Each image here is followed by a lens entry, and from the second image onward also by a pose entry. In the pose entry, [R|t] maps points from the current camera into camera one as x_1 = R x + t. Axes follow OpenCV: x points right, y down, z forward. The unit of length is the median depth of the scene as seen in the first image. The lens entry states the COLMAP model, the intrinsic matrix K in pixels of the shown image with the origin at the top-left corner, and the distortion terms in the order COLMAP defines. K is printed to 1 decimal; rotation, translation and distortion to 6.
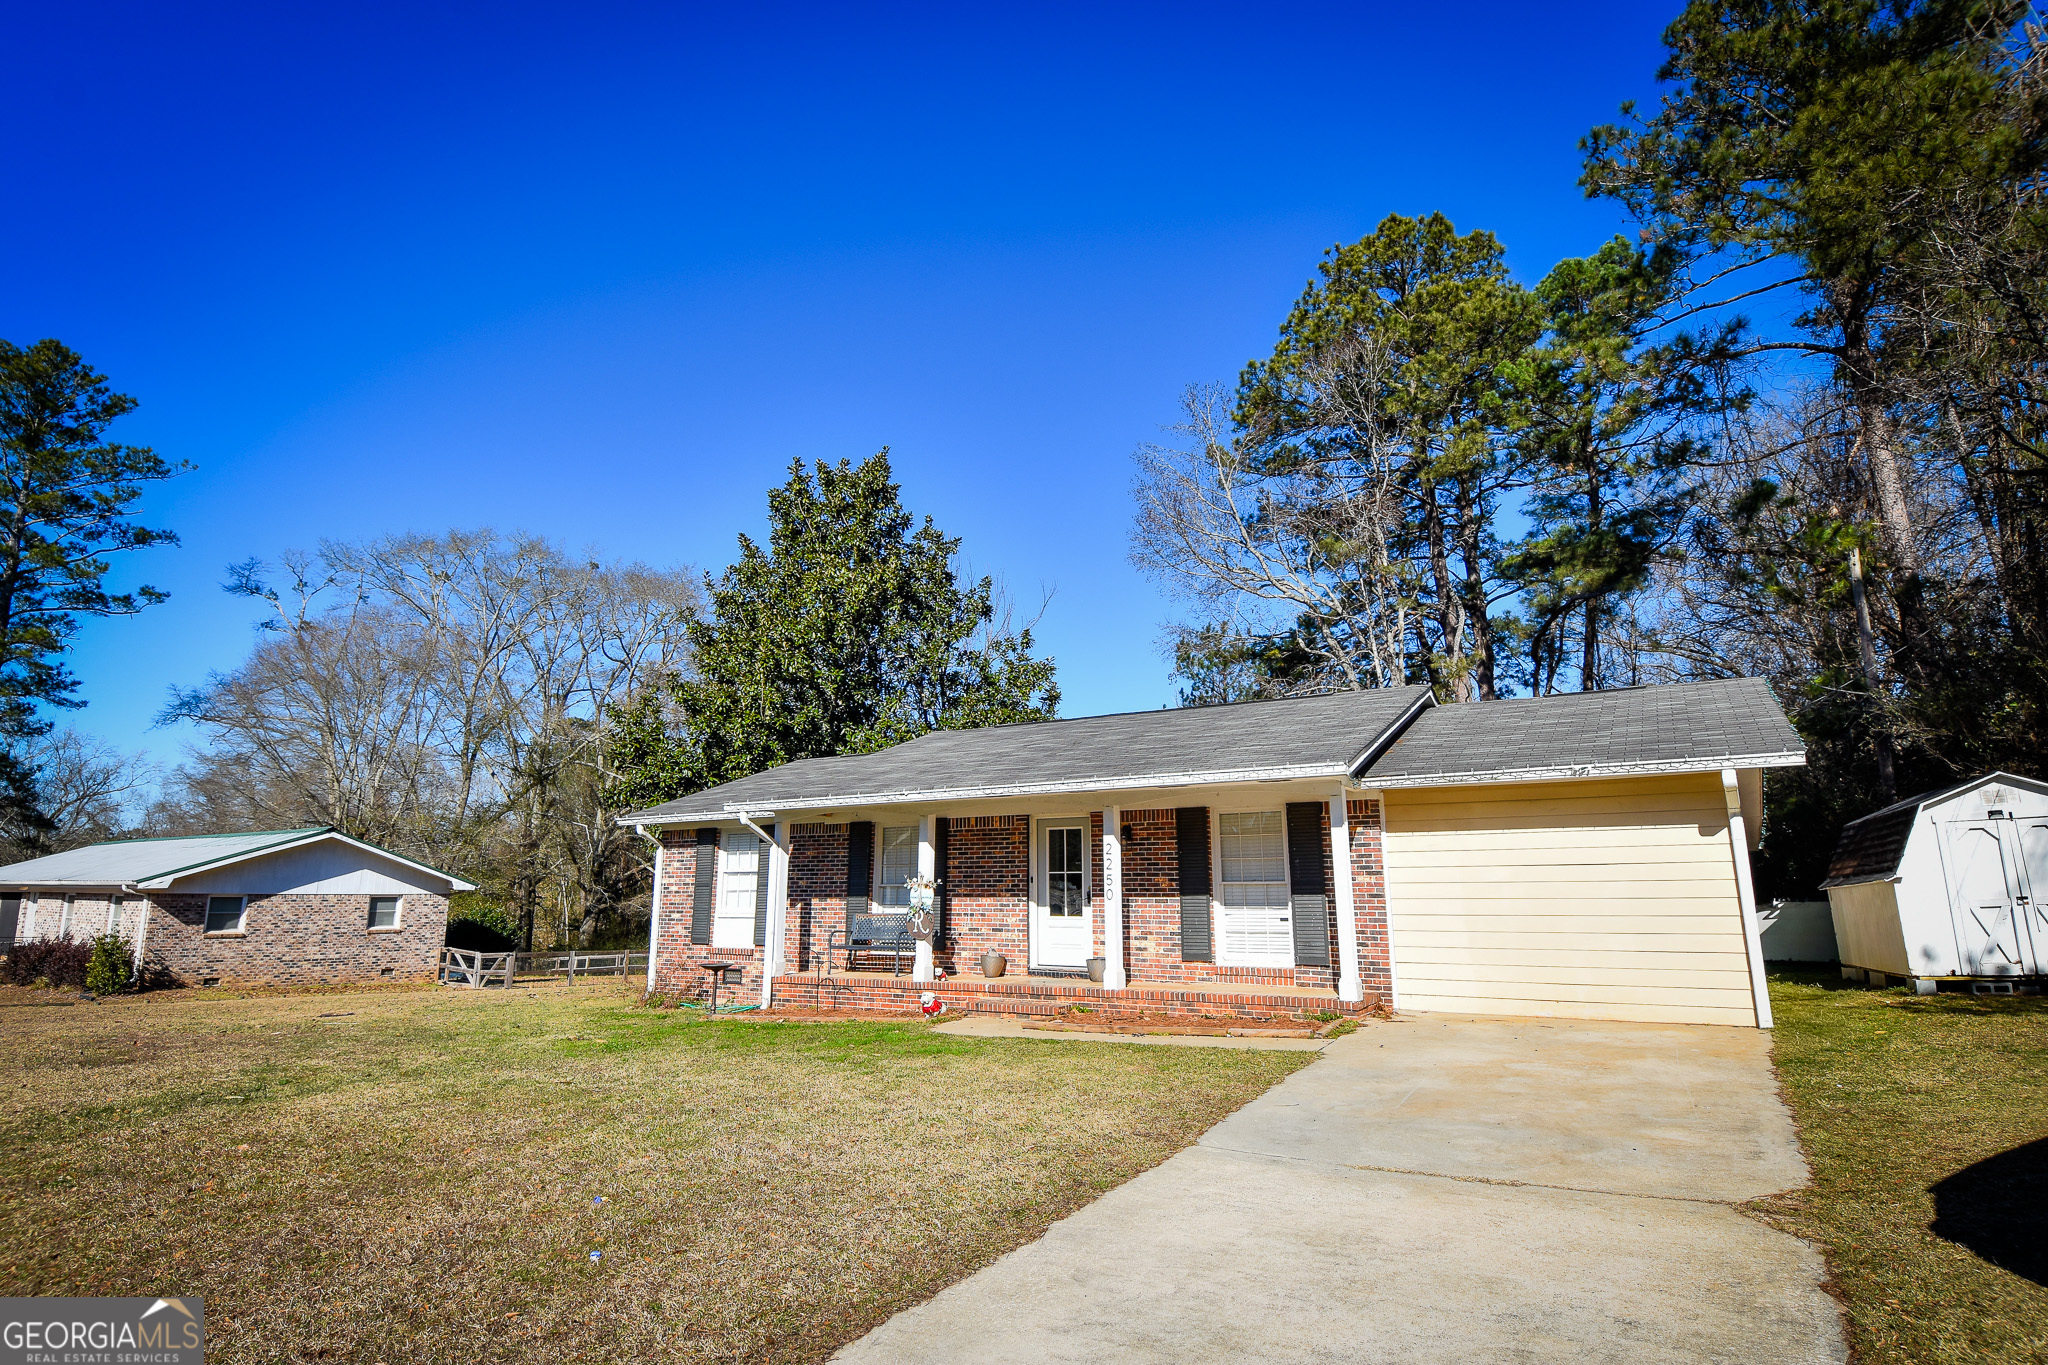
lens RADIAL K [[1066.6, 0, 1020.3], [0, 1066.6, 661.9], [0, 0, 1]] dist [0.051888, -0.055770]
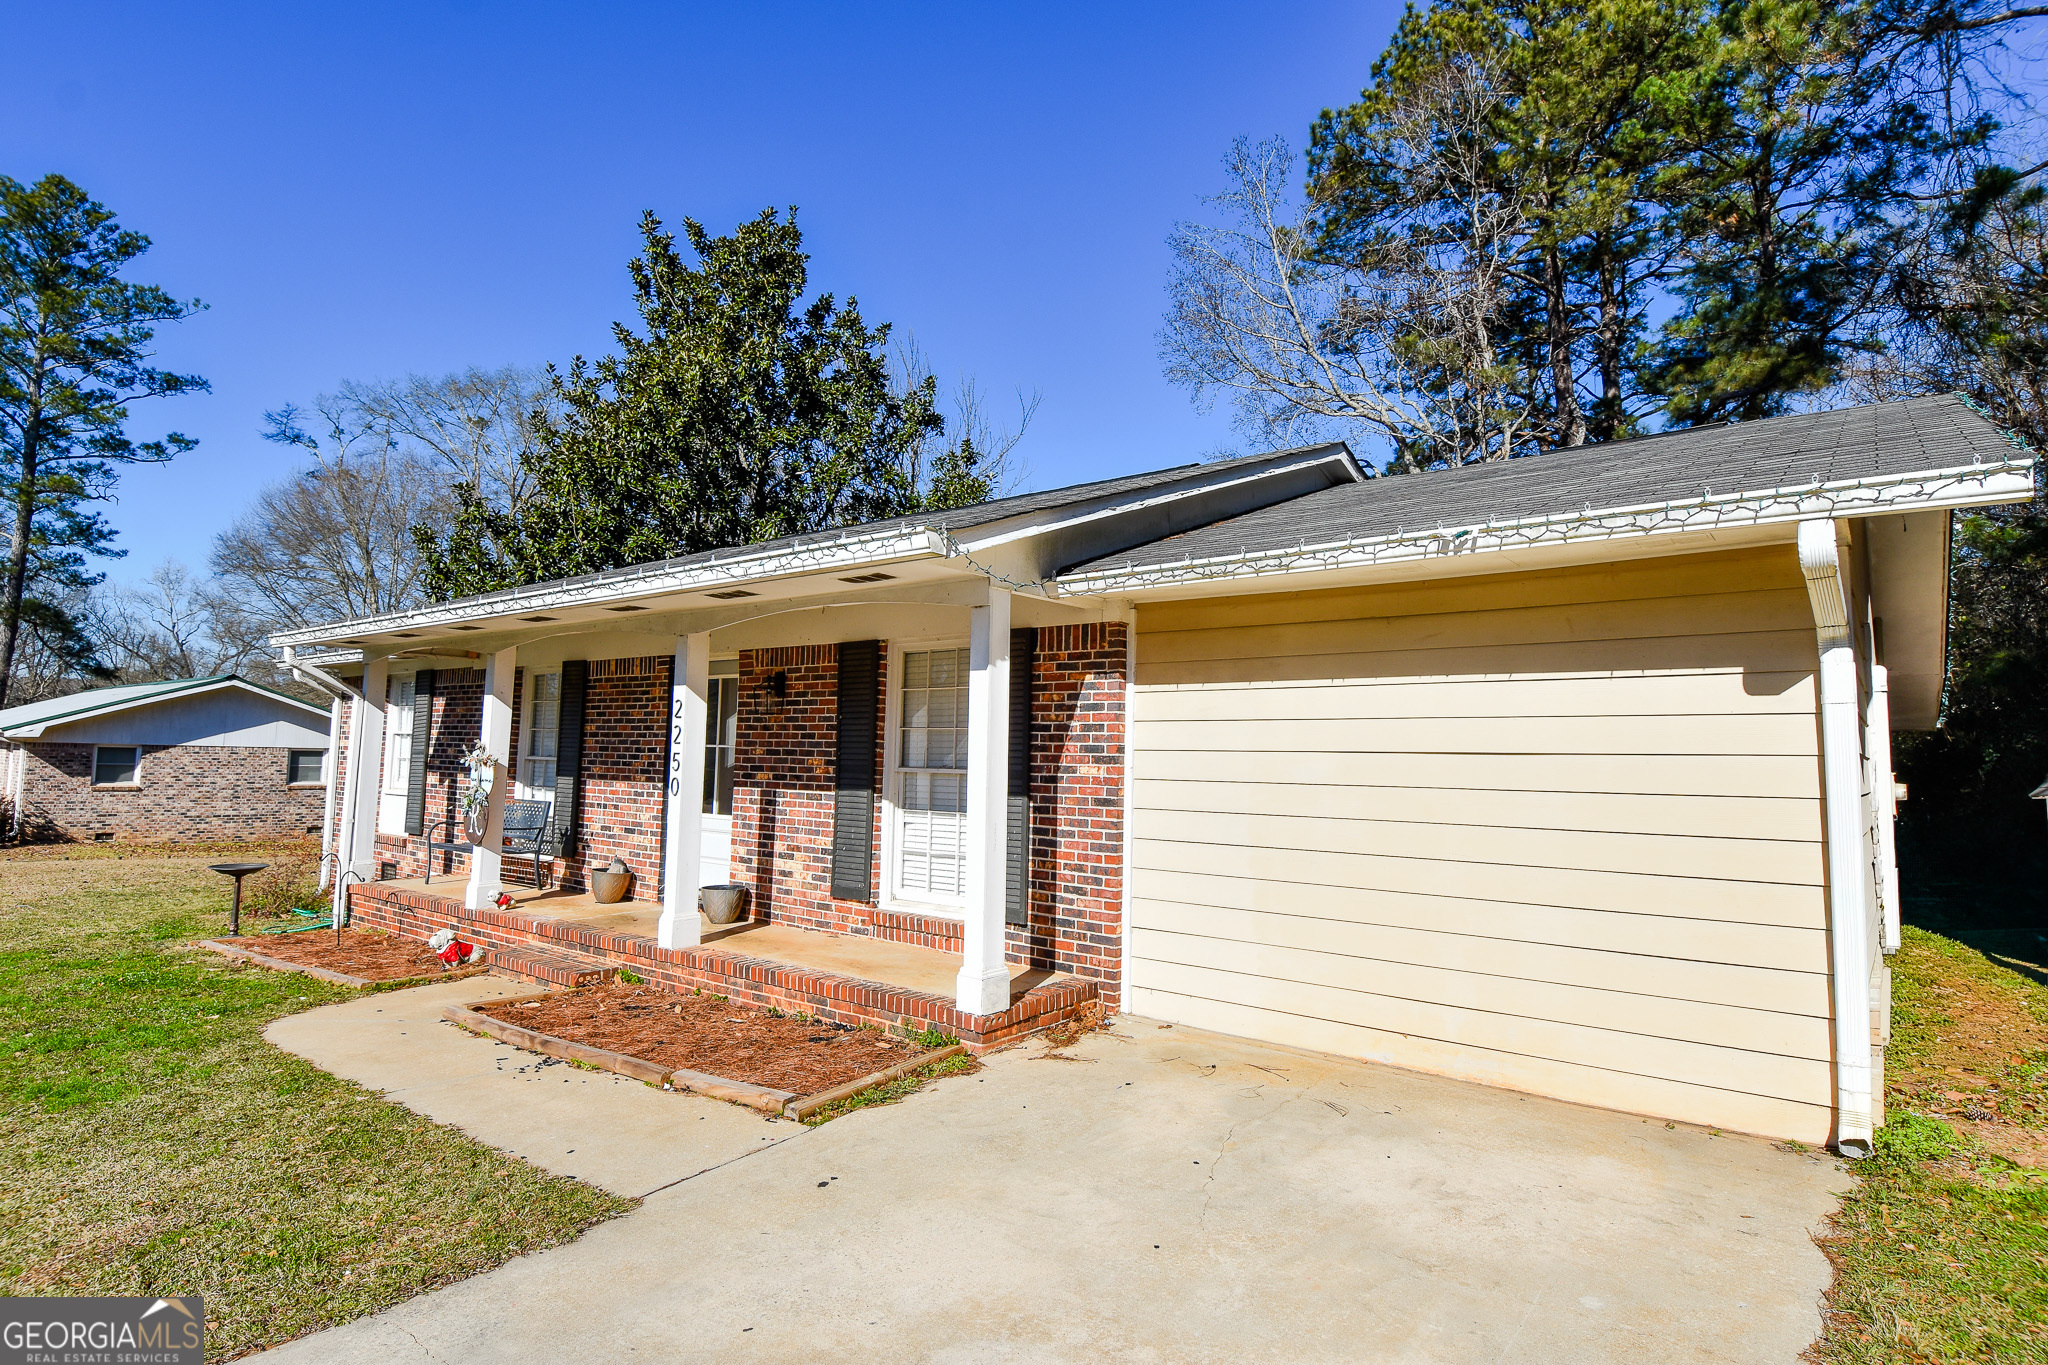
lens RADIAL K [[1060.4, 0, 1025.7], [0, 1060.4, 667.6], [0, 0, 1]] dist [0.051068, -0.055341]
pose [[0.991777, 0.011896, -0.127424, 0.160530], [0.004629, 0.991685, 0.128608, 0.038034], [0.127895, -0.128140, 0.983475, 0.219837]]
